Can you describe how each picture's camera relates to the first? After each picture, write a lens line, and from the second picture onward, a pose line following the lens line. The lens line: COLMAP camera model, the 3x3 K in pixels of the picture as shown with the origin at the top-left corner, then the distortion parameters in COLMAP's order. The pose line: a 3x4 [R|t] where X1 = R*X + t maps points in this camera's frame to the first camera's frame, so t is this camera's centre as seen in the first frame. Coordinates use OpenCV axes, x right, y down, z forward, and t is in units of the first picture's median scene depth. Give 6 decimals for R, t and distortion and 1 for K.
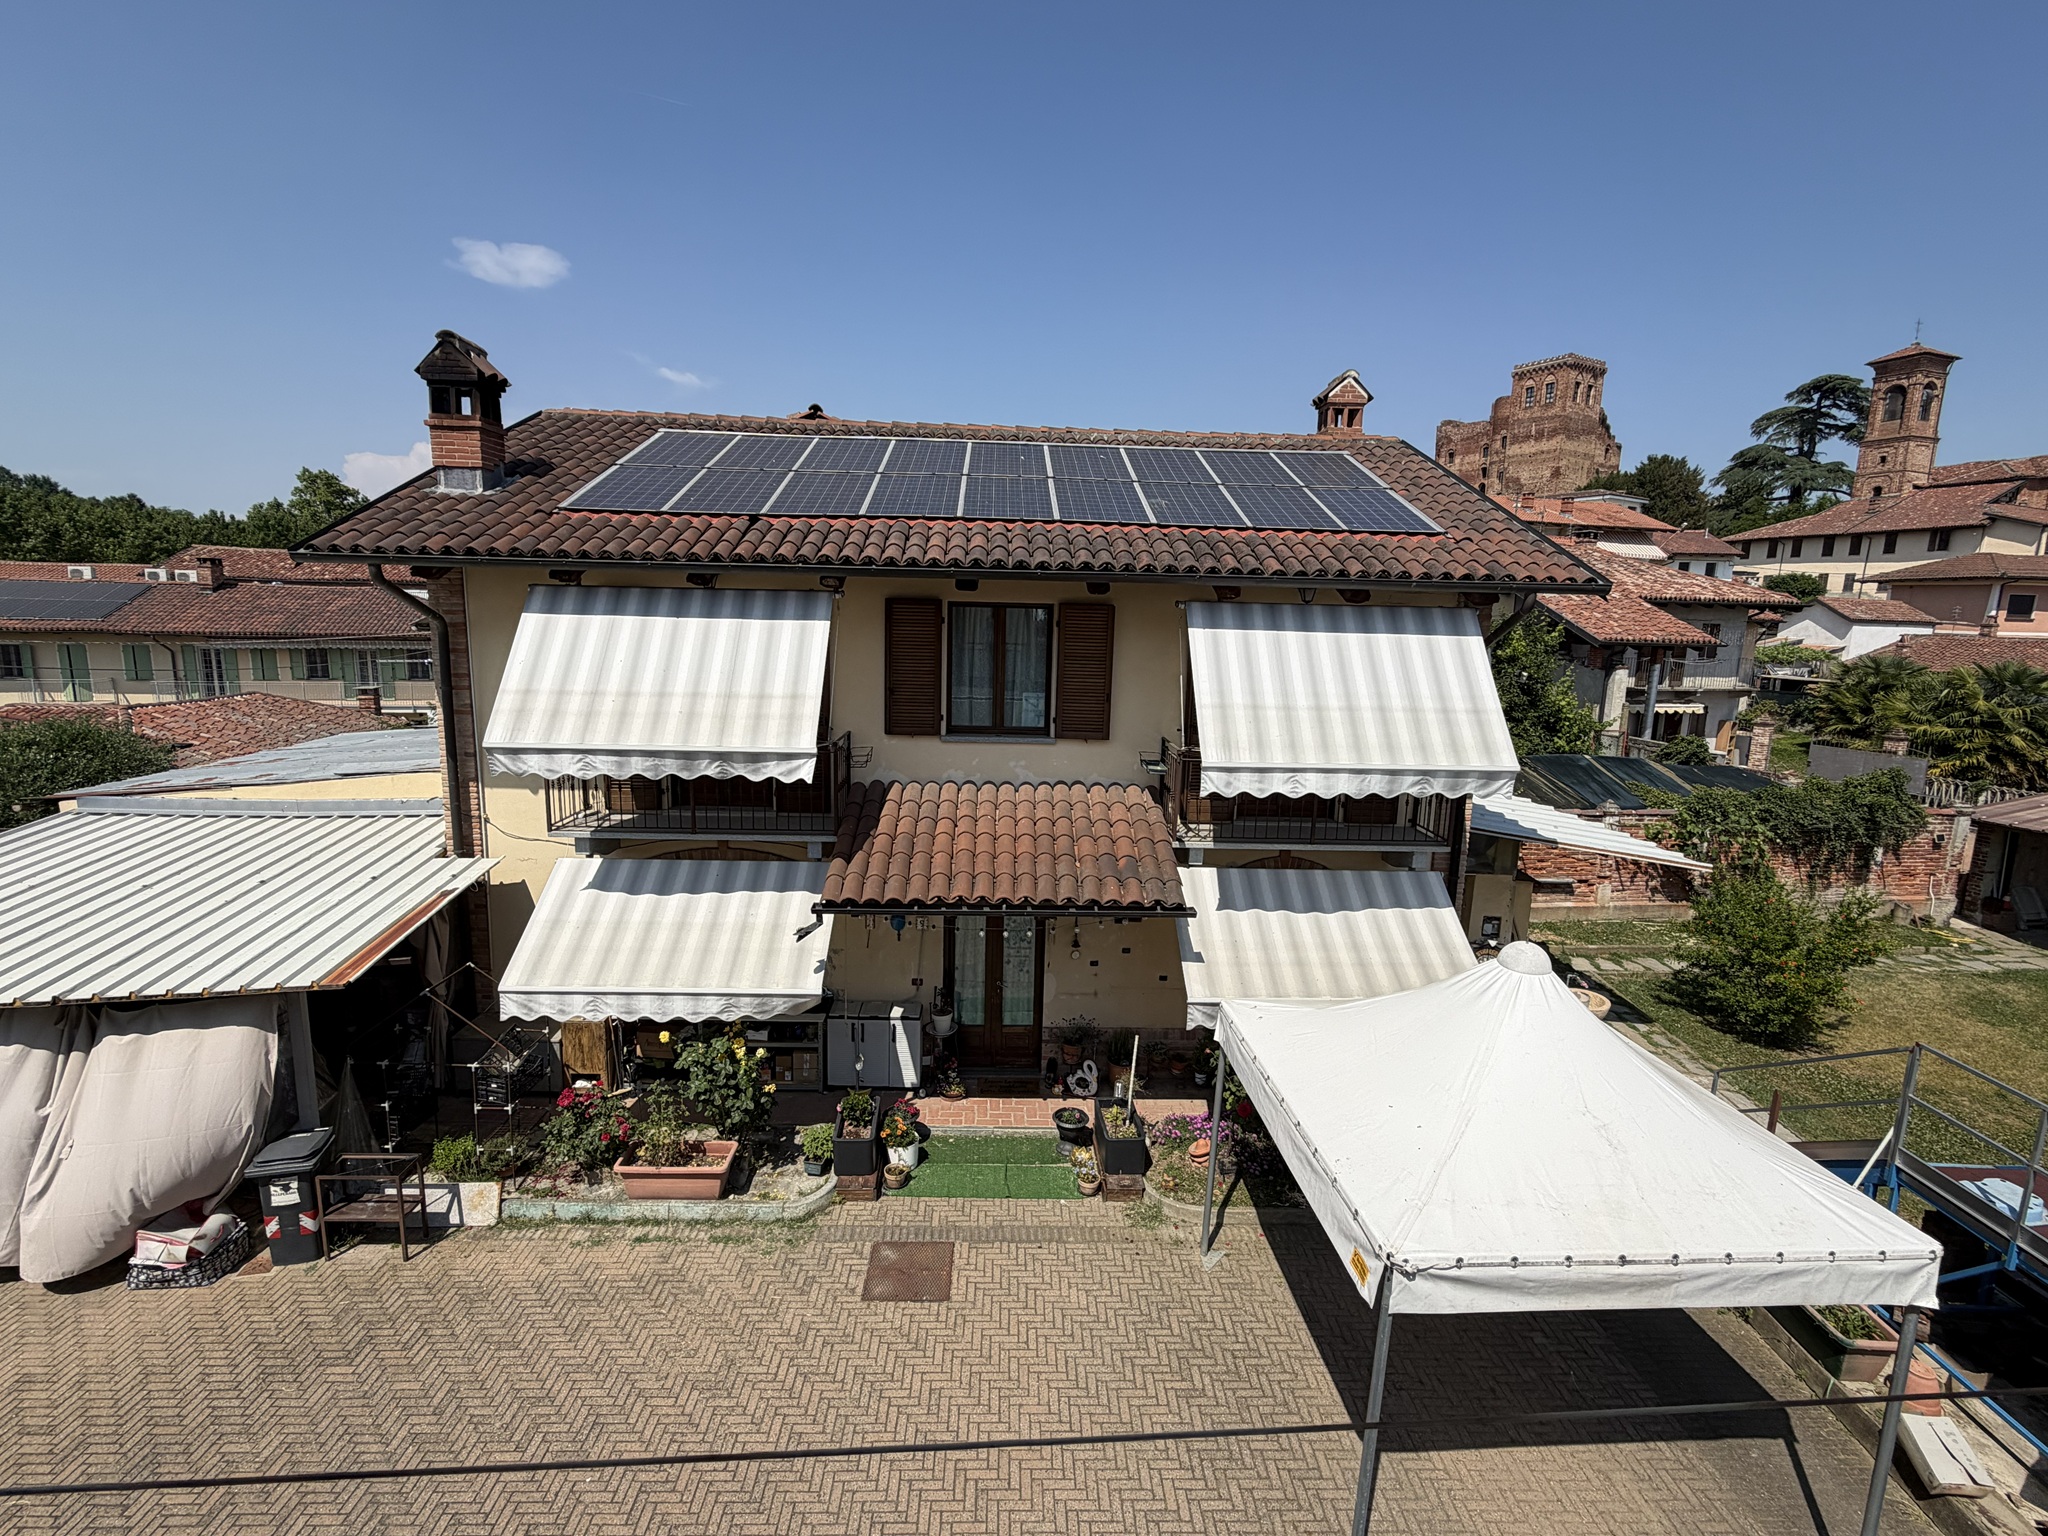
lens RADIAL K [[937.7, 0, 1018.1], [0, 937.7, 768.4], [0, 0, 1]] dist [0.000866, -0.000090]
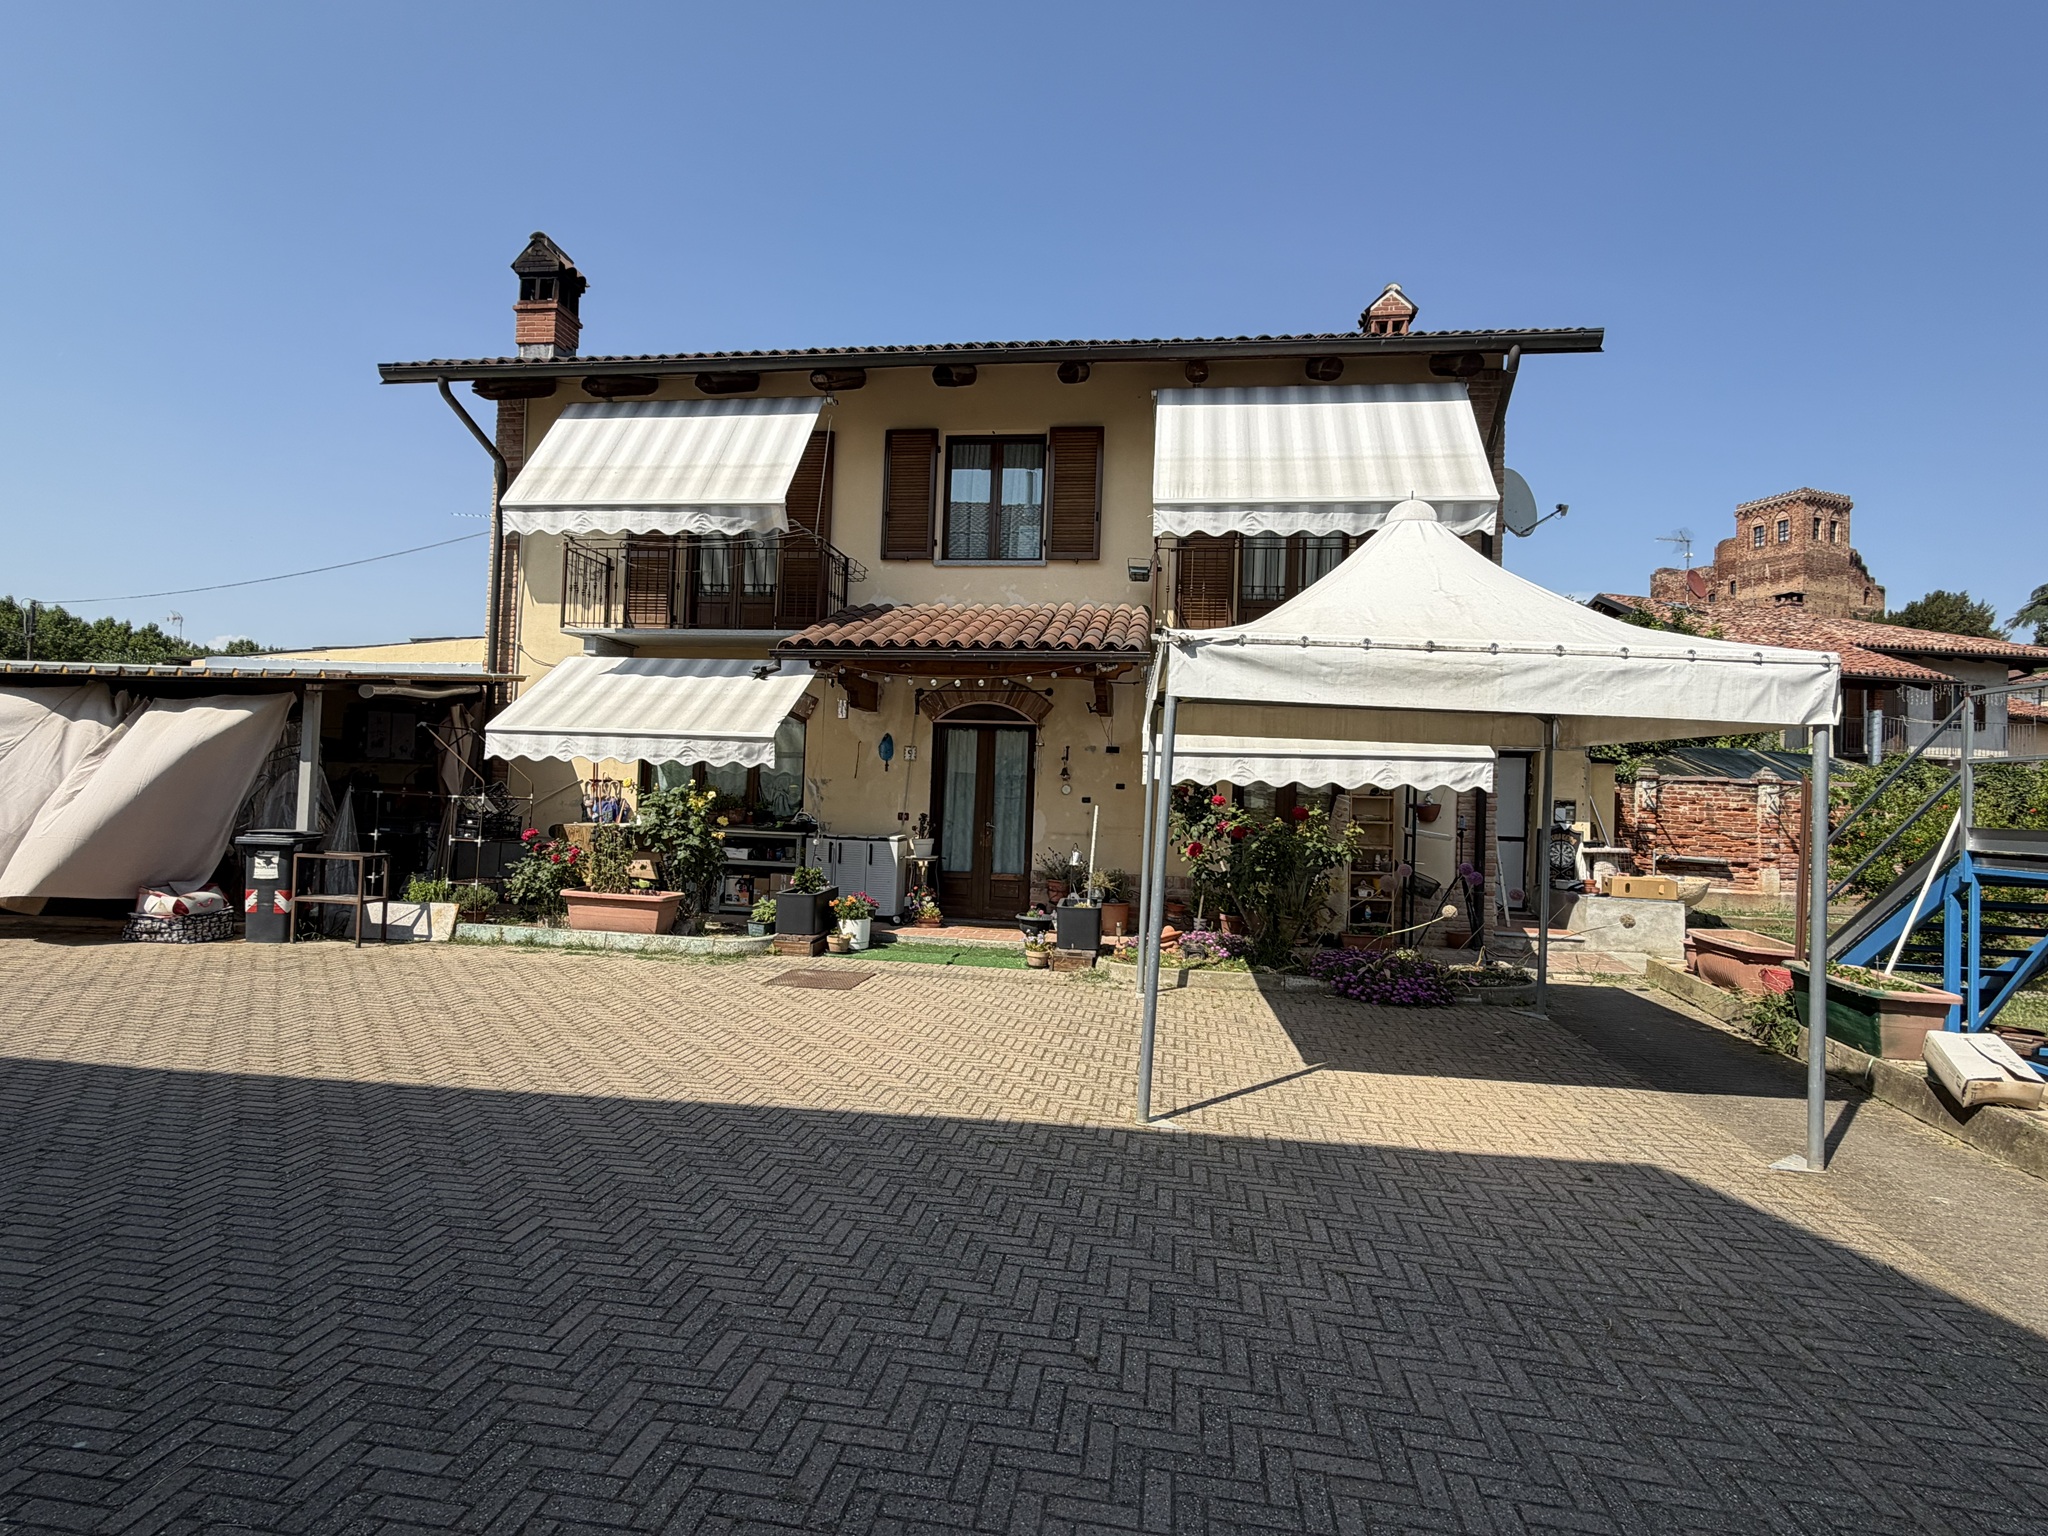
lens RADIAL K [[1012.3, 0, 1014.4], [0, 1012.3, 768.9], [0, 0, 1]] dist [0.001776, -0.000722]
pose [[0.985267, 0.006576, -0.170895, 0.183916], [-0.040173, 0.980200, -0.193892, 0.378174], [0.166236, 0.197901, 0.966023, 0.000018]]
